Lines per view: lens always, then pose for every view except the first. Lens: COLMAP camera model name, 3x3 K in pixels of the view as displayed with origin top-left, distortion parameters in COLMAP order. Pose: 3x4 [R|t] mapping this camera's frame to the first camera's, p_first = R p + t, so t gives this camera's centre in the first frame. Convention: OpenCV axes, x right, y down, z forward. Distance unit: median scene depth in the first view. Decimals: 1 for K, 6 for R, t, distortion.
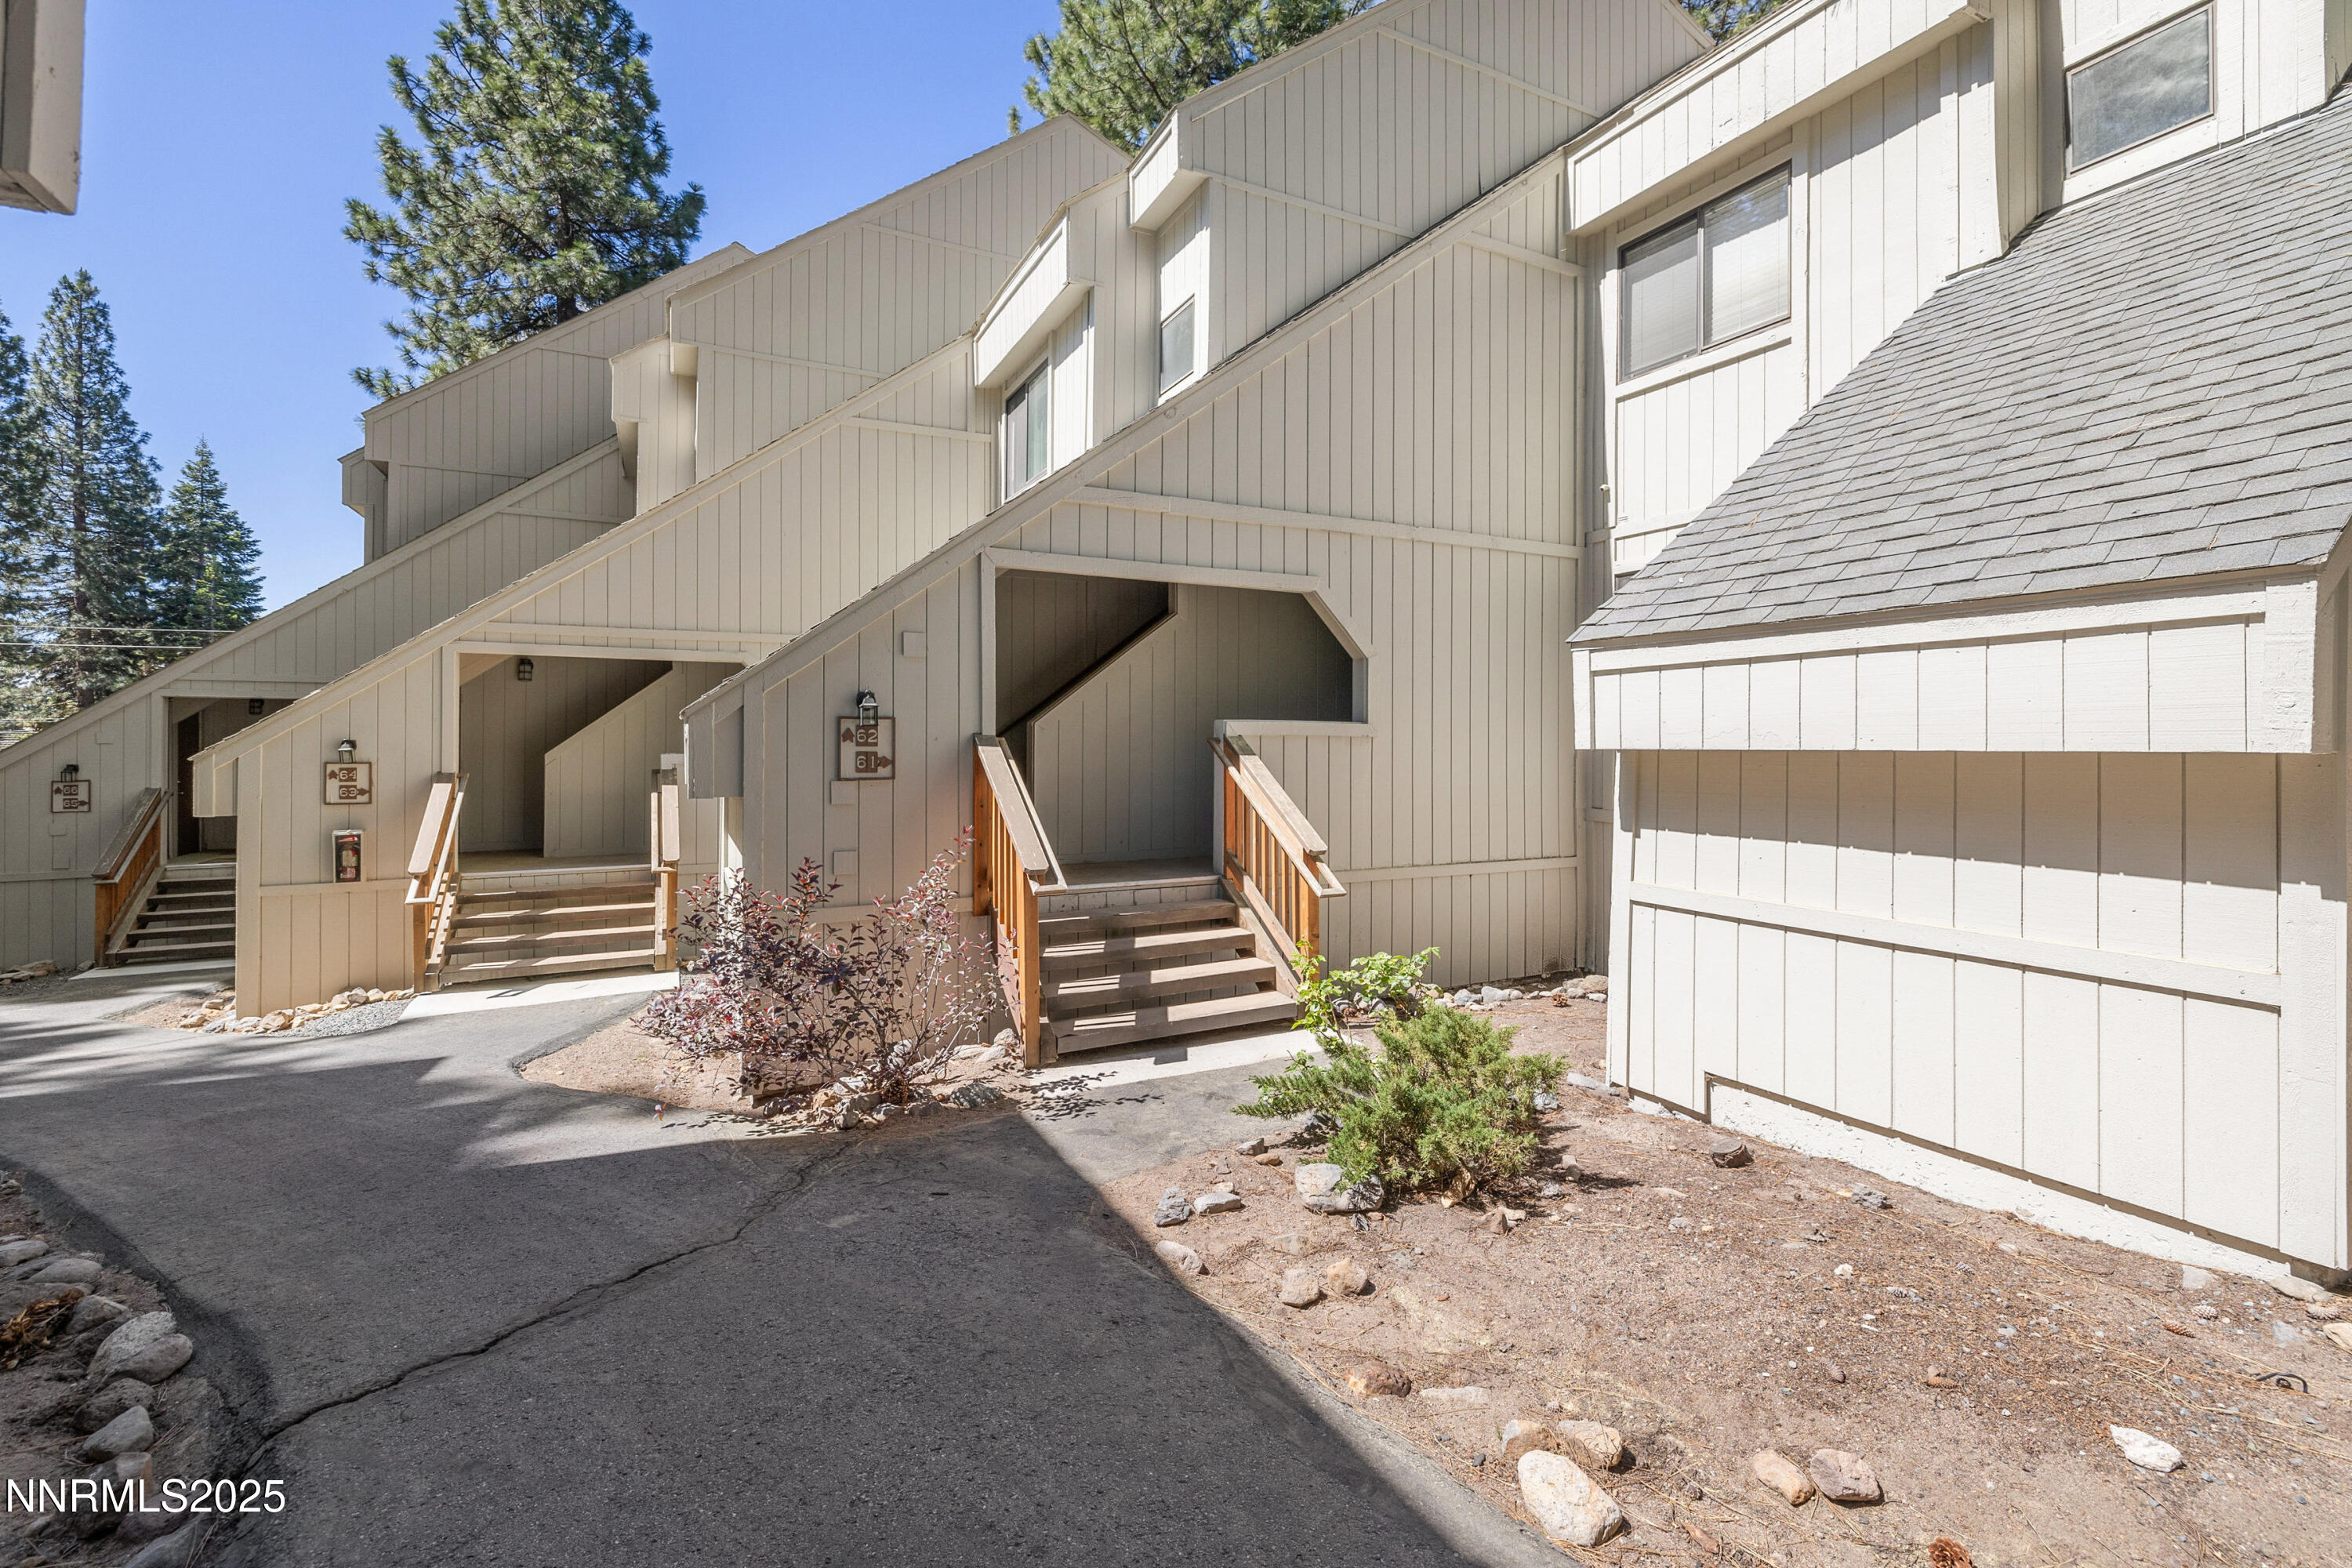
lens RADIAL K [[997.9, 0, 1177.0], [0, 997.9, 738.5], [0, 0, 1]] dist [-0.000833, -0.000038]
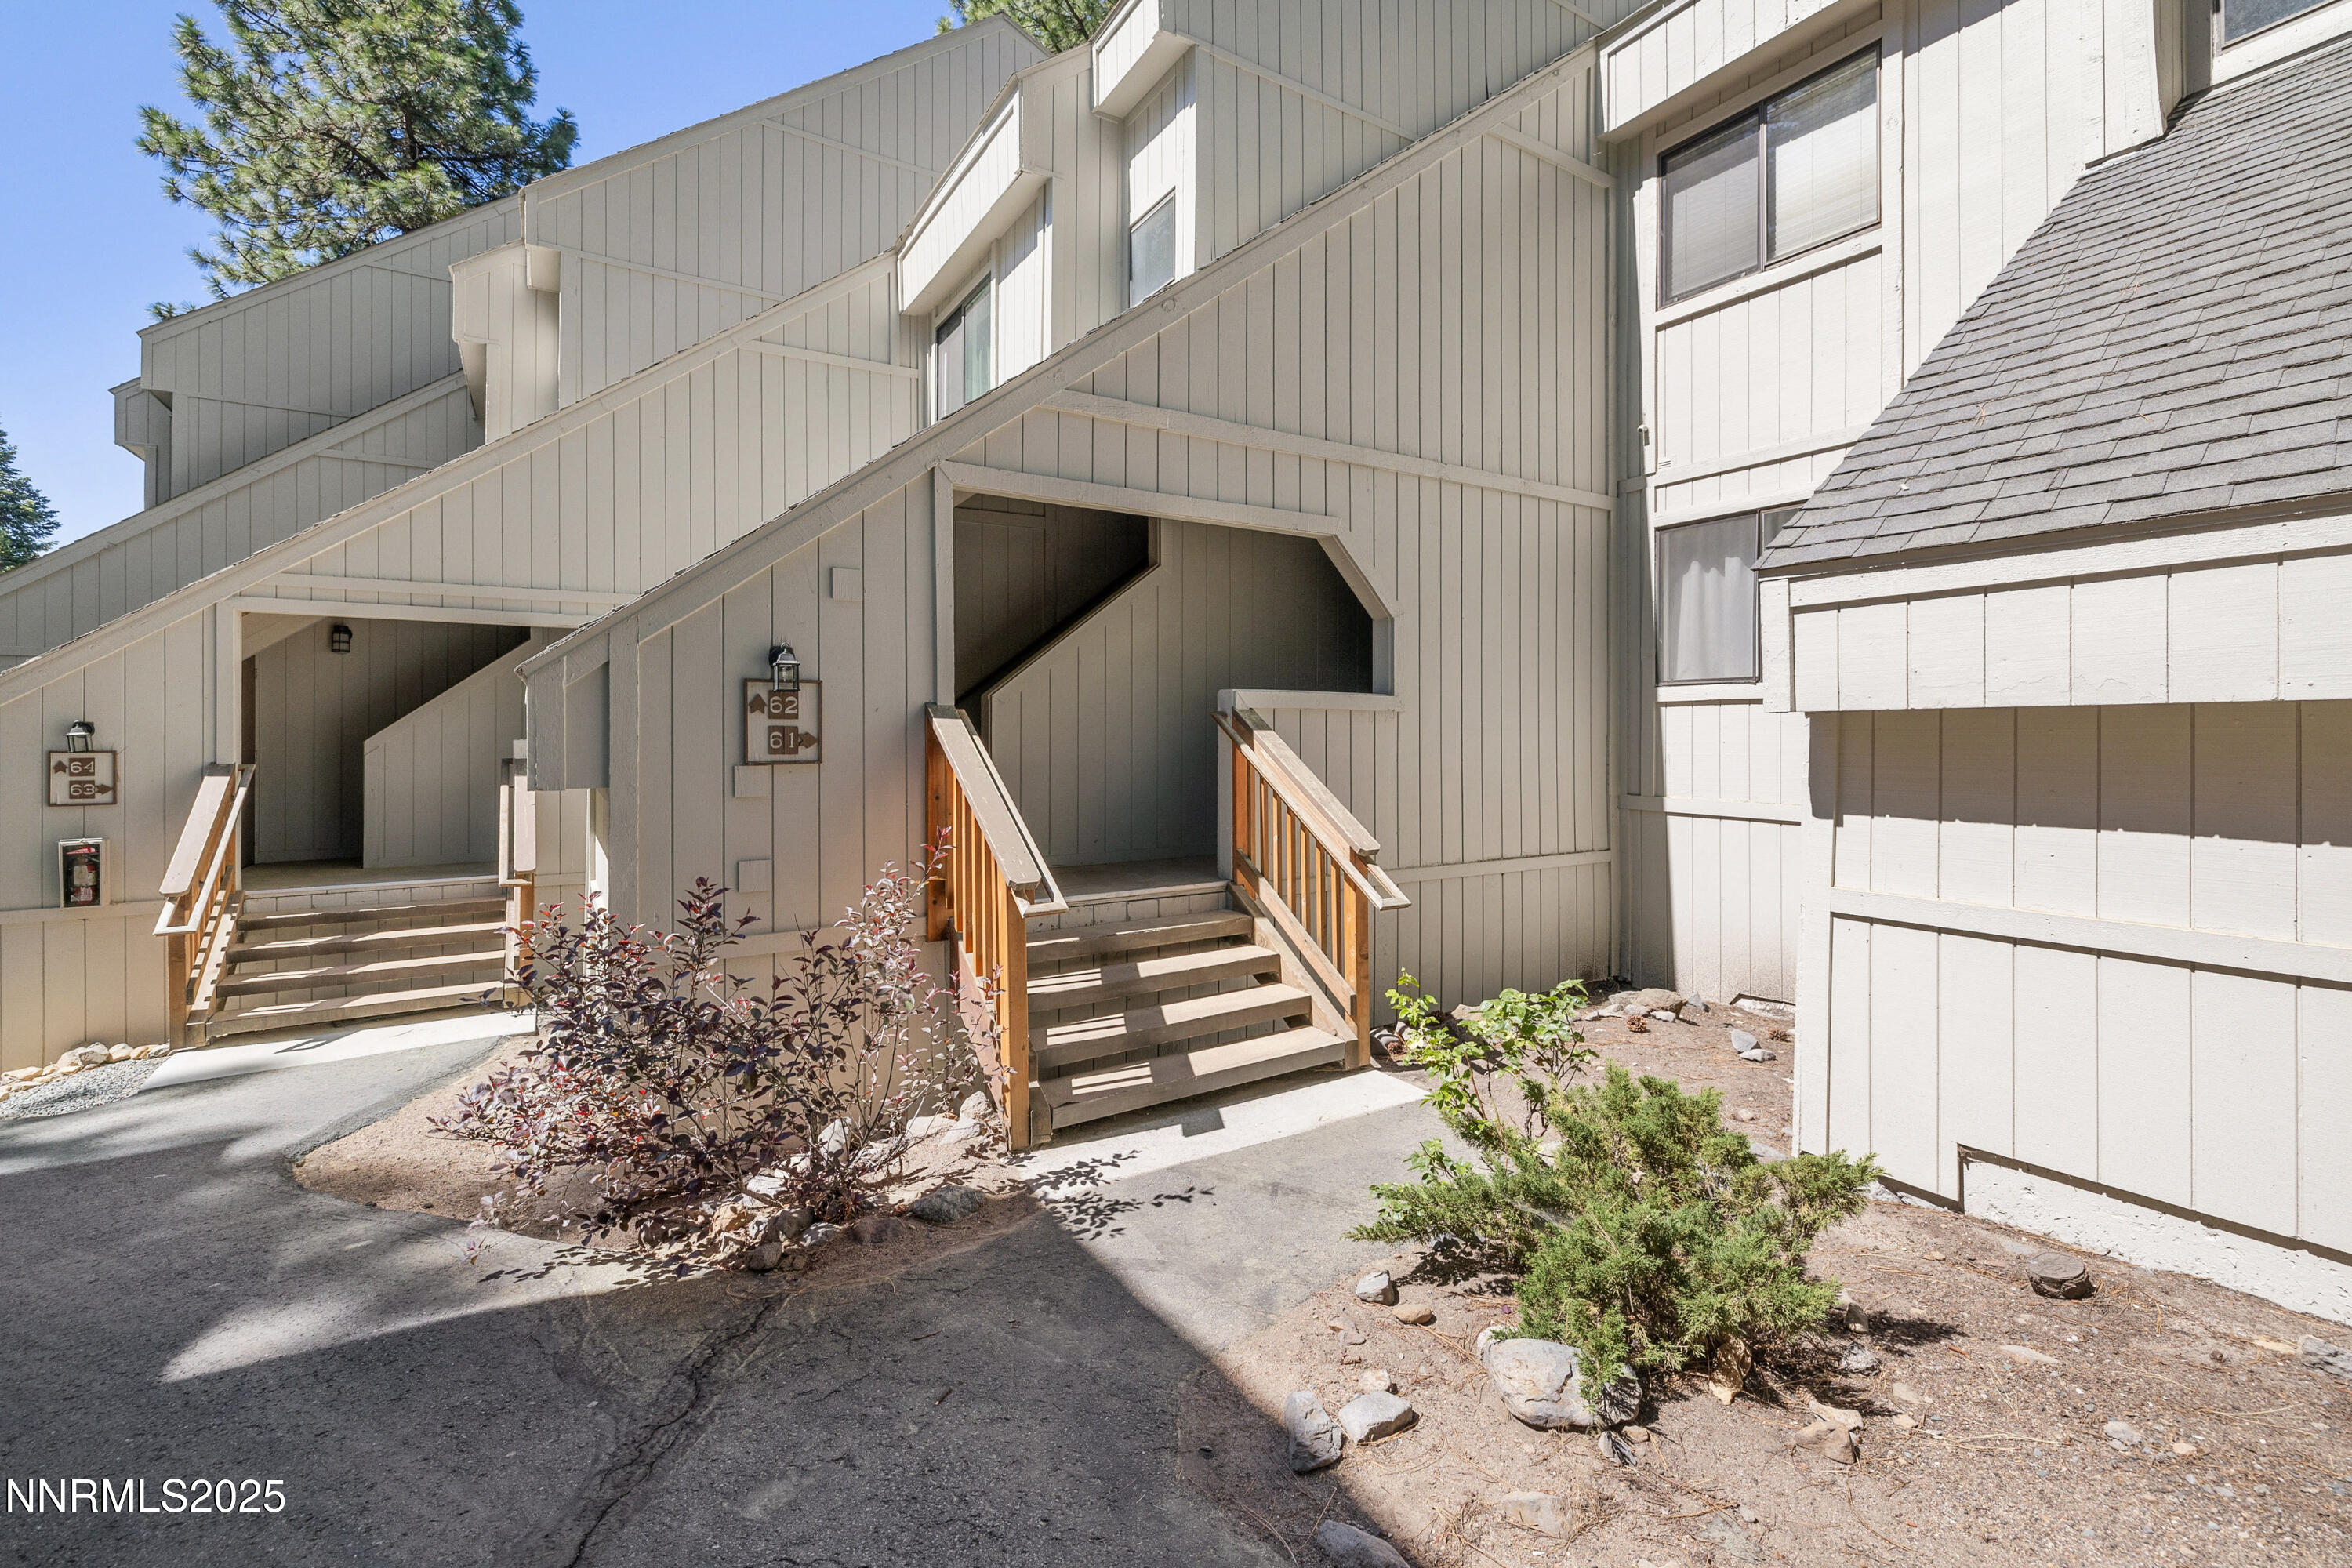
lens RADIAL K [[1007.8, 0, 1175.4], [0, 1007.8, 733.8], [0, 0, 1]] dist [0.000163, 0.000322]
pose [[0.996203, -0.004438, 0.086951, -0.059557], [0.004197, 0.999987, 0.002963, 0.012626], [-0.086963, -0.002587, 0.996208, 0.157860]]
